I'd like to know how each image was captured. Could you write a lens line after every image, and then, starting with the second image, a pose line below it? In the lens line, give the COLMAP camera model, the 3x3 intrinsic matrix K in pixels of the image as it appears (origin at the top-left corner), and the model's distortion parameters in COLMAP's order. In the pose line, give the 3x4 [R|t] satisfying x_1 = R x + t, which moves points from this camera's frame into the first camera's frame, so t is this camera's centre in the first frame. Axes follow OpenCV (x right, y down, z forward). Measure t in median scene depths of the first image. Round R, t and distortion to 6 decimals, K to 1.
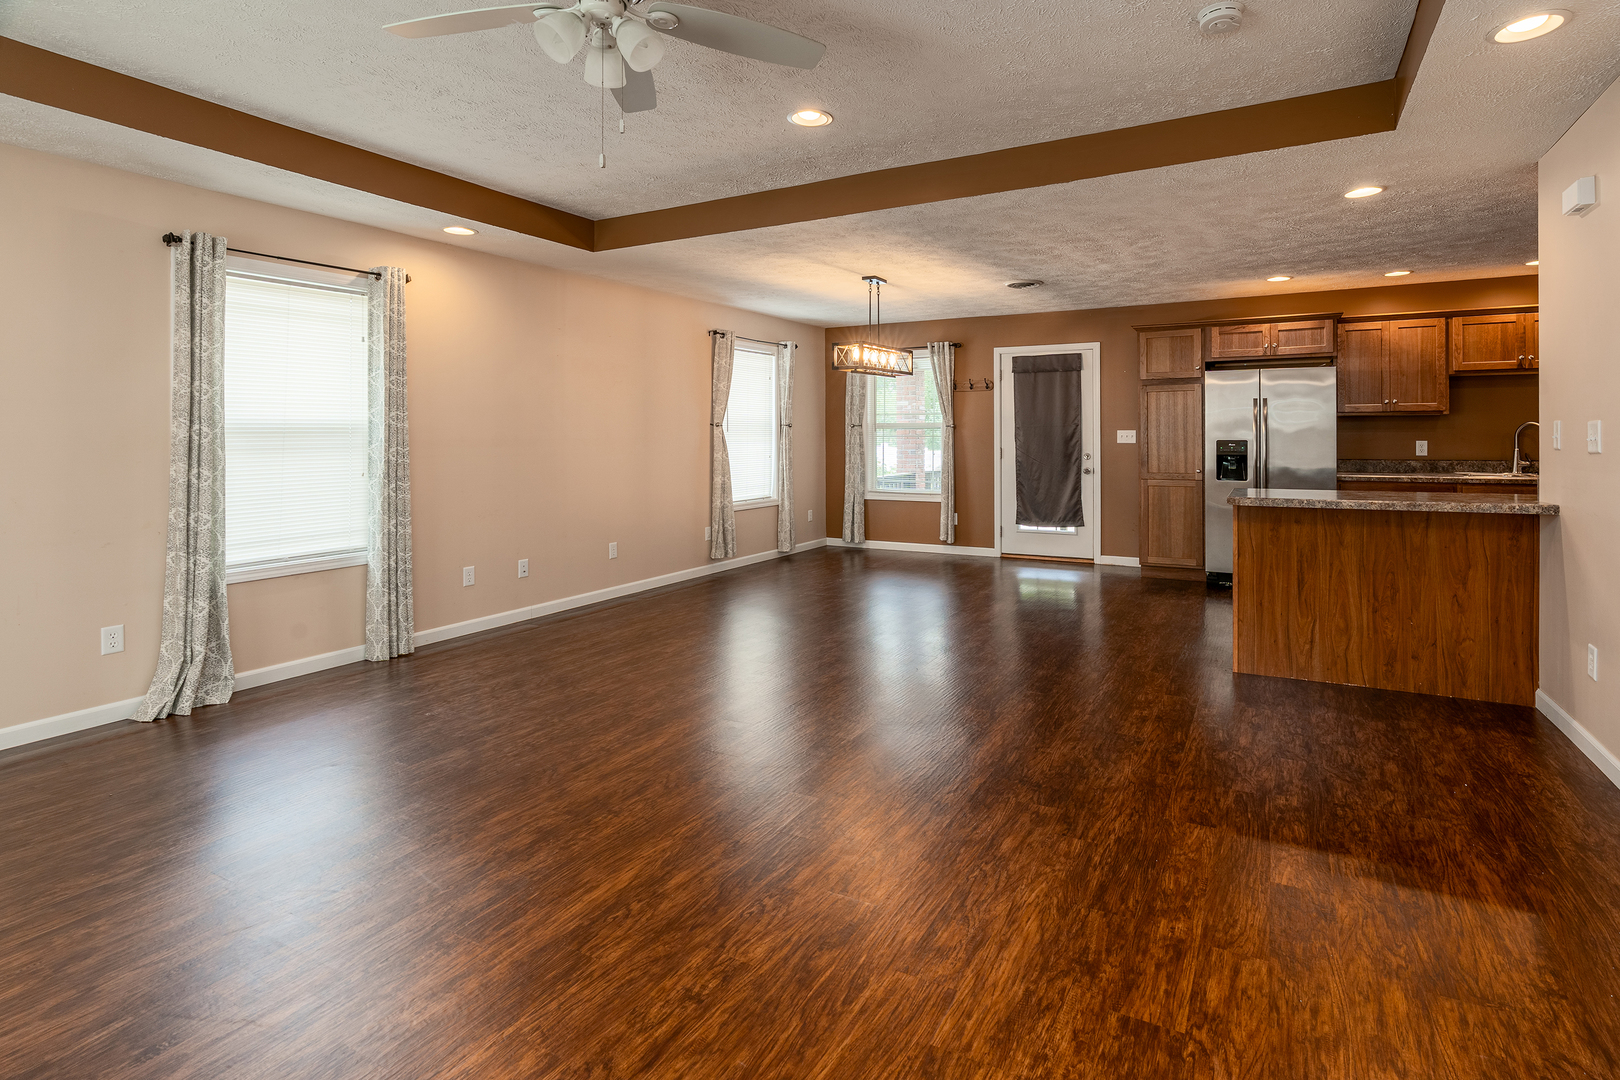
lens RADIAL K [[787.9, 0, 854.8], [0, 787.9, 422.4], [0, 0, 1]] dist [-0.005638, 0.000167]
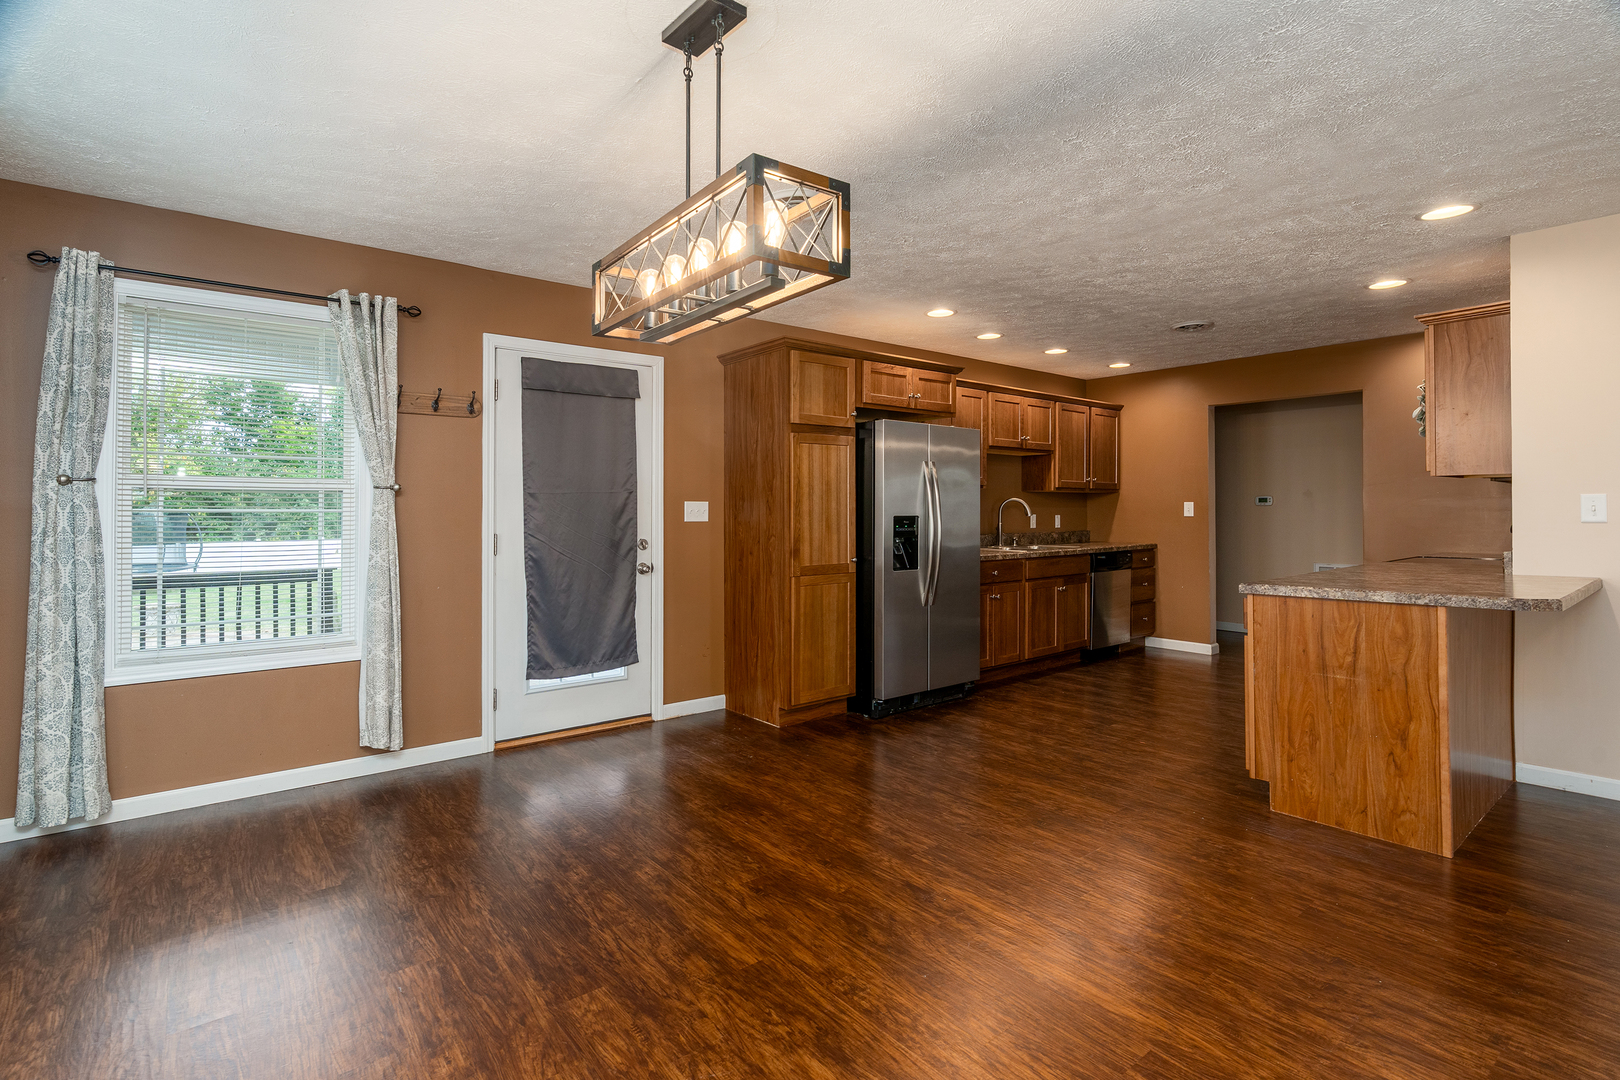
lens RADIAL K [[767.9, 0, 749.8], [0, 767.9, 518.1], [0, 0, 1]] dist [-0.009520, 0.002867]
pose [[0.431778, -0.005932, 0.901960, -0.204012], [-0.013392, 0.999826, 0.012987, 0.014761], [-0.901880, -0.017687, 0.431624, 0.700213]]
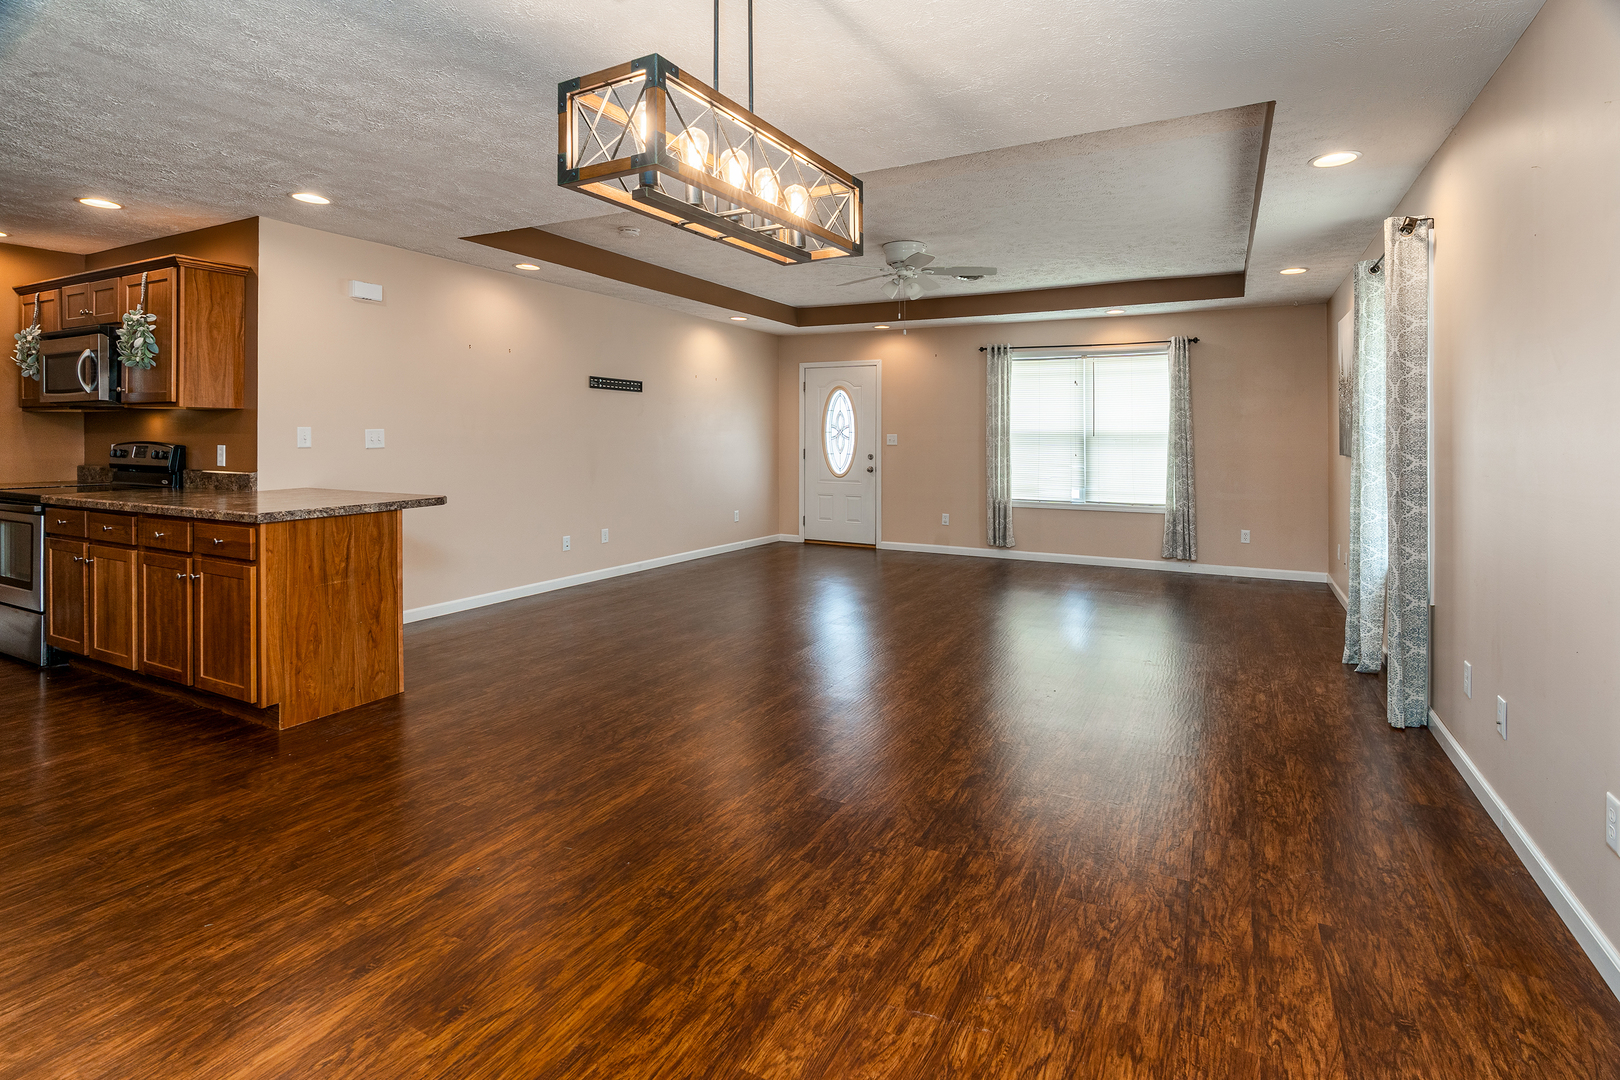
lens RADIAL K [[767.9, 0, 838.1], [0, 767.9, 433.3], [0, 0, 1]] dist [-0.009520, 0.002867]
pose [[-0.999867, 0.000488, -0.016301, -0.002426], [0.000861, 0.999738, -0.022865, 0.019374], [0.016285, -0.022876, -0.999606, 1.076655]]
